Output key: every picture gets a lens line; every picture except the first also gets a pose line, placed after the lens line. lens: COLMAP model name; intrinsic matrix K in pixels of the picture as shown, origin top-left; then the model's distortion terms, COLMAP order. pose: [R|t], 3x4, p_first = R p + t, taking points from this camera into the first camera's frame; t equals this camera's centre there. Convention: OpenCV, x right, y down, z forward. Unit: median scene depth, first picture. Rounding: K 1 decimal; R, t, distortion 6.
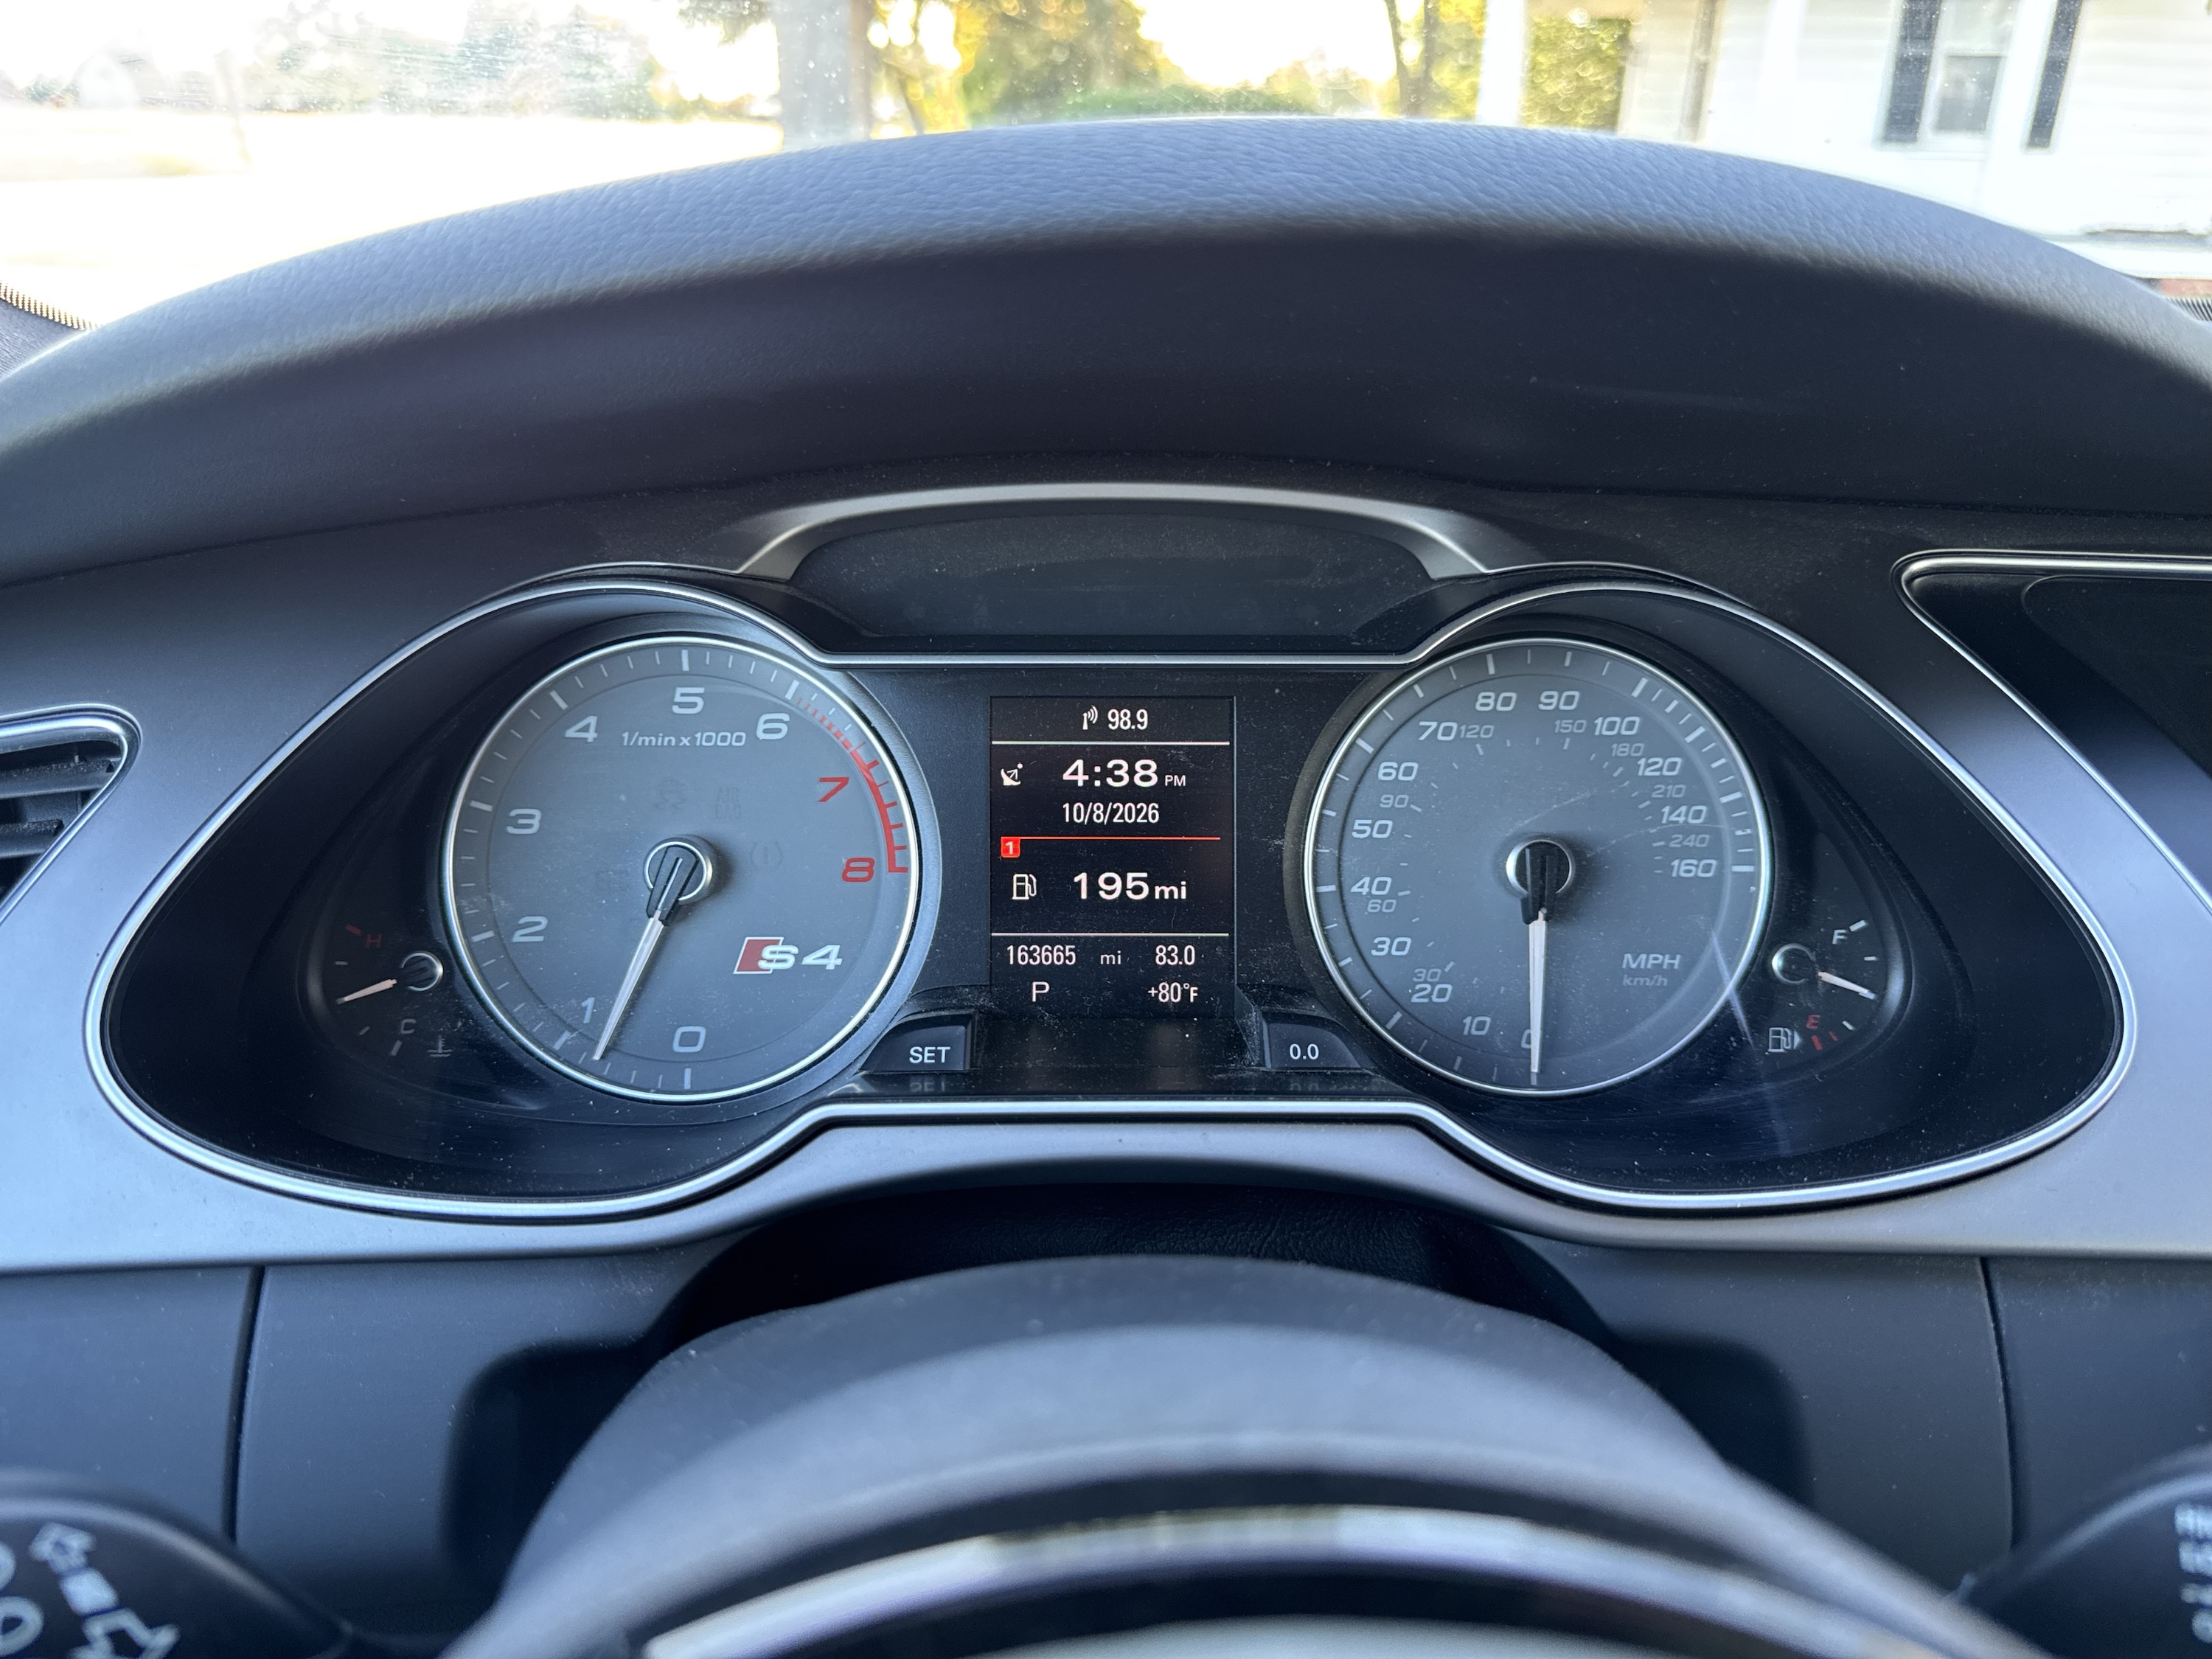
lens RADIAL K [[1568.8, 0, 1075.5], [0, 1568.8, 827.8], [0, 0, 1]] dist [-0.010730, -0.015480]
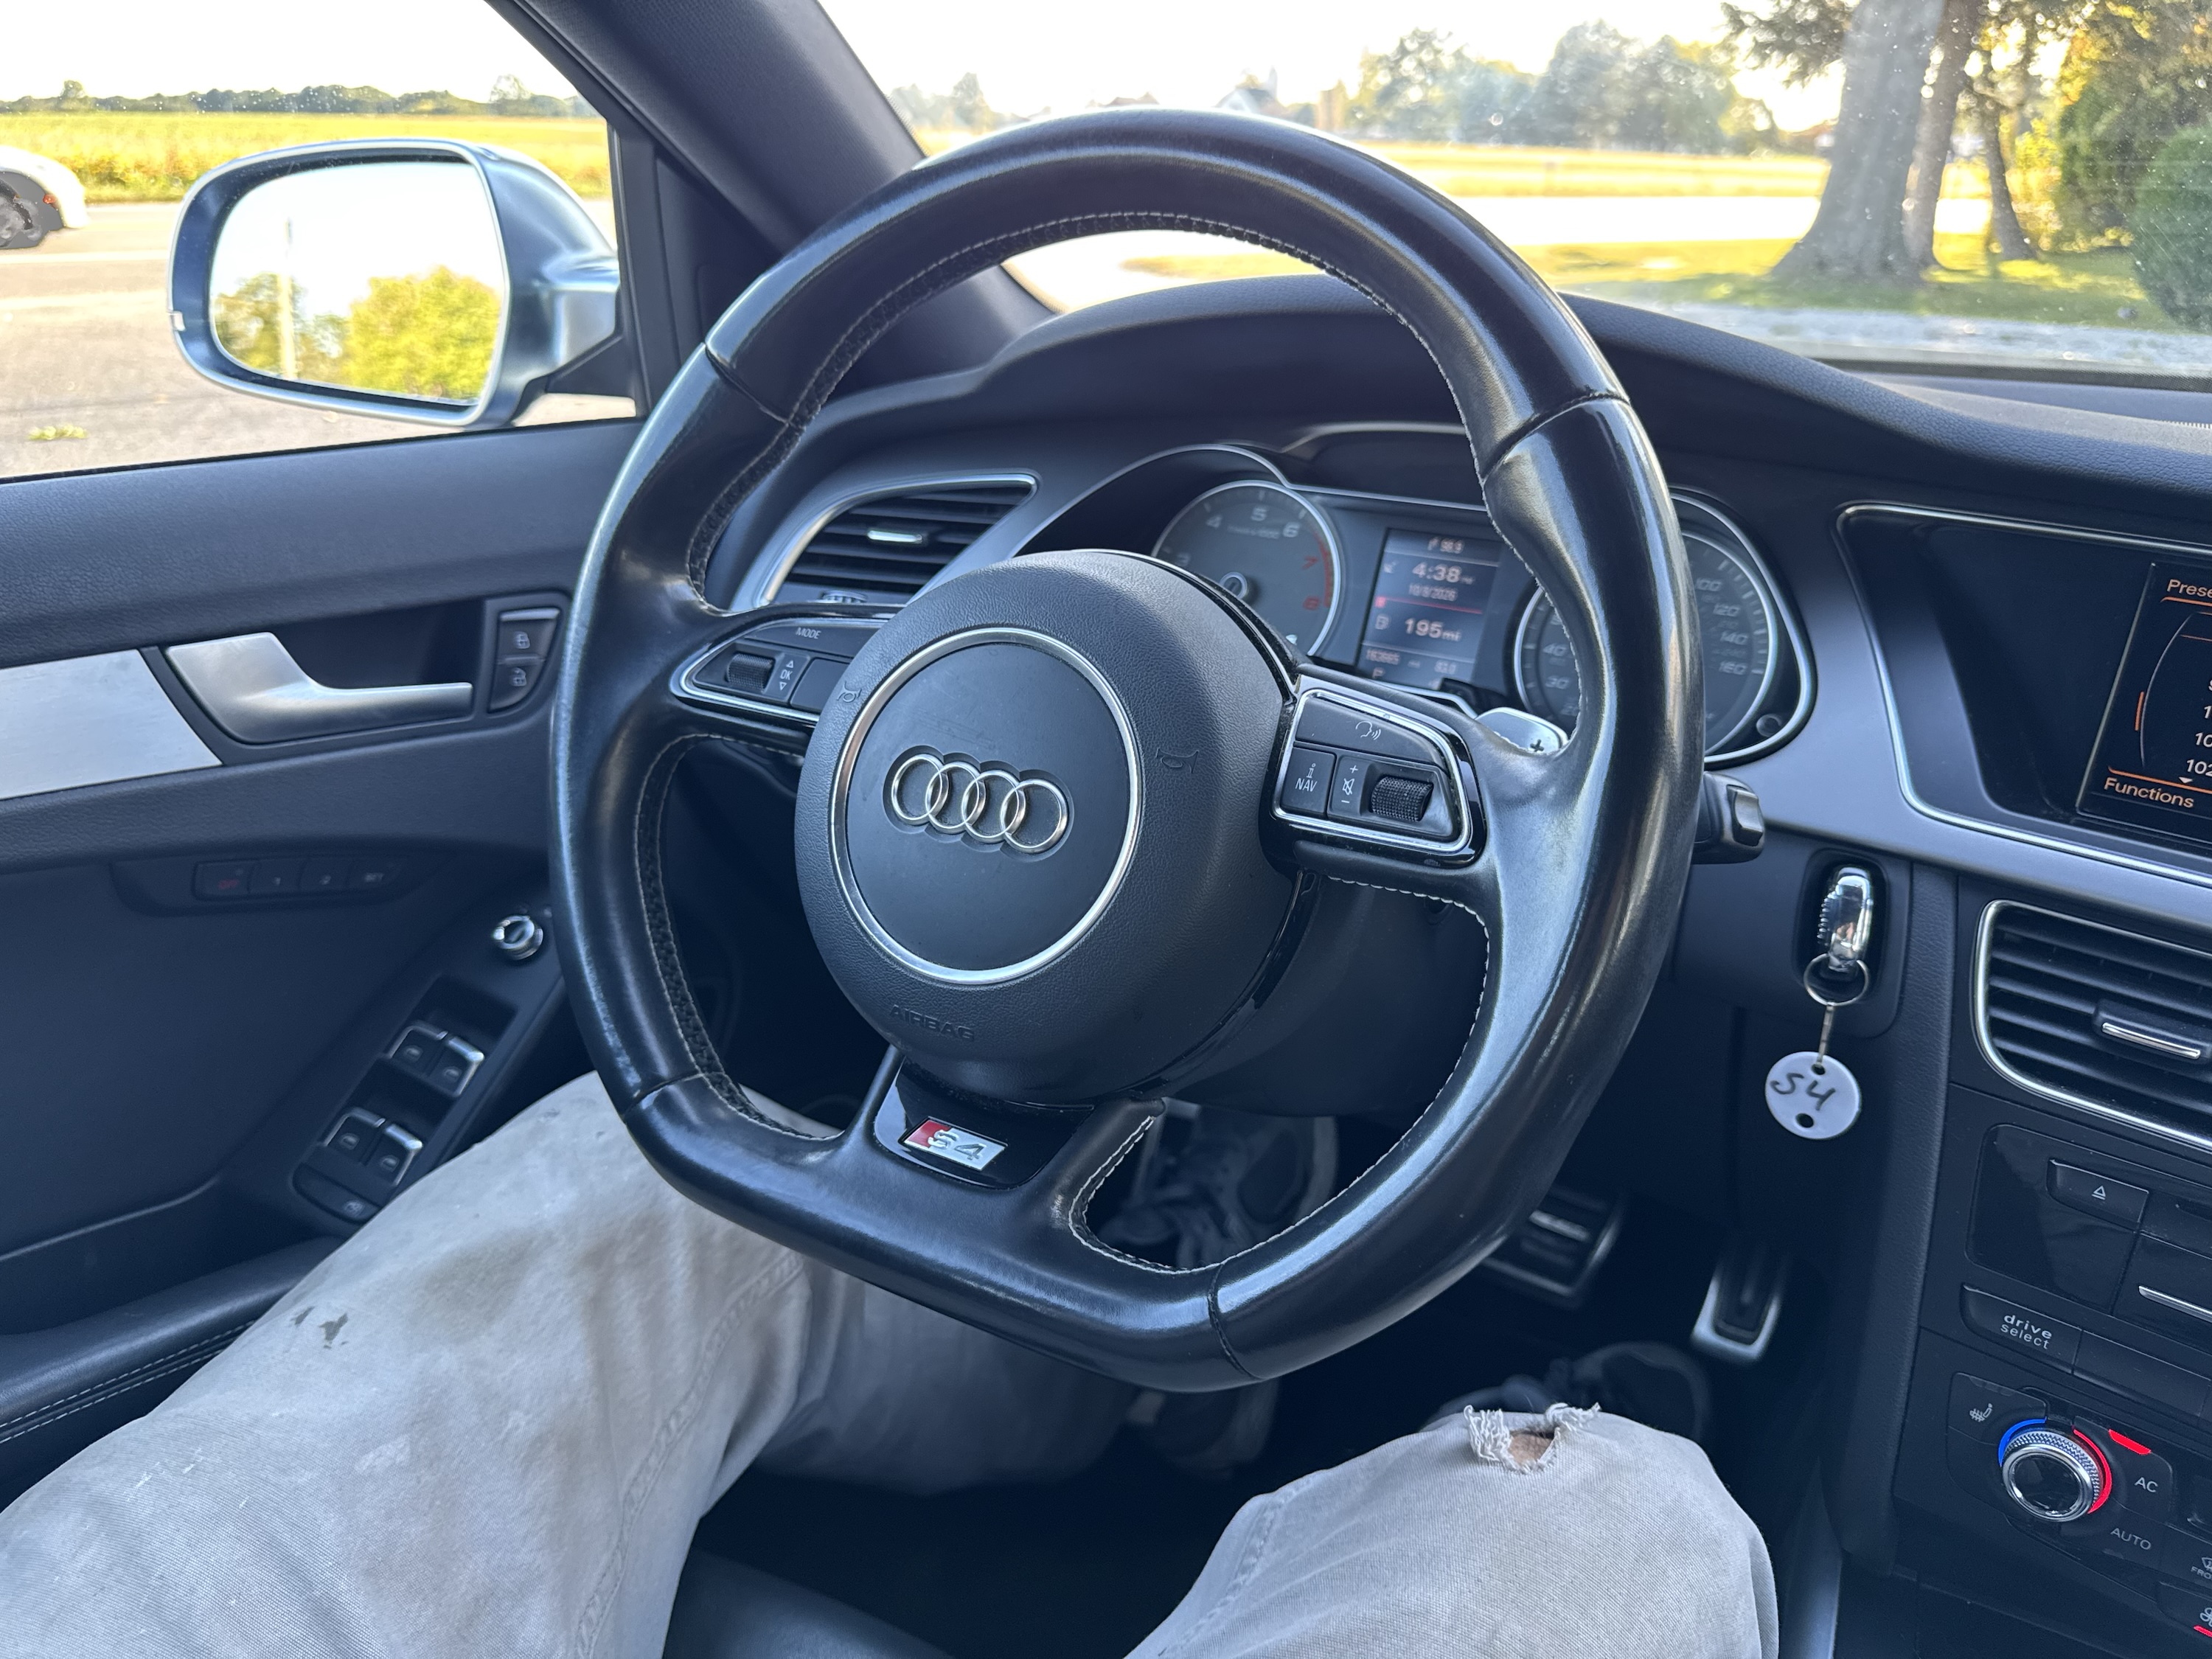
lens RADIAL K [[1568.8, 0, 1137.6], [0, 1568.8, 839.8], [0, 0, 1]] dist [-0.010730, -0.015480]
pose [[0.841644, 0.212250, -0.496573, 0.760100], [-0.217004, 0.974944, 0.048919, 0.279922], [0.494514, 0.066586, 0.866615, -0.883869]]
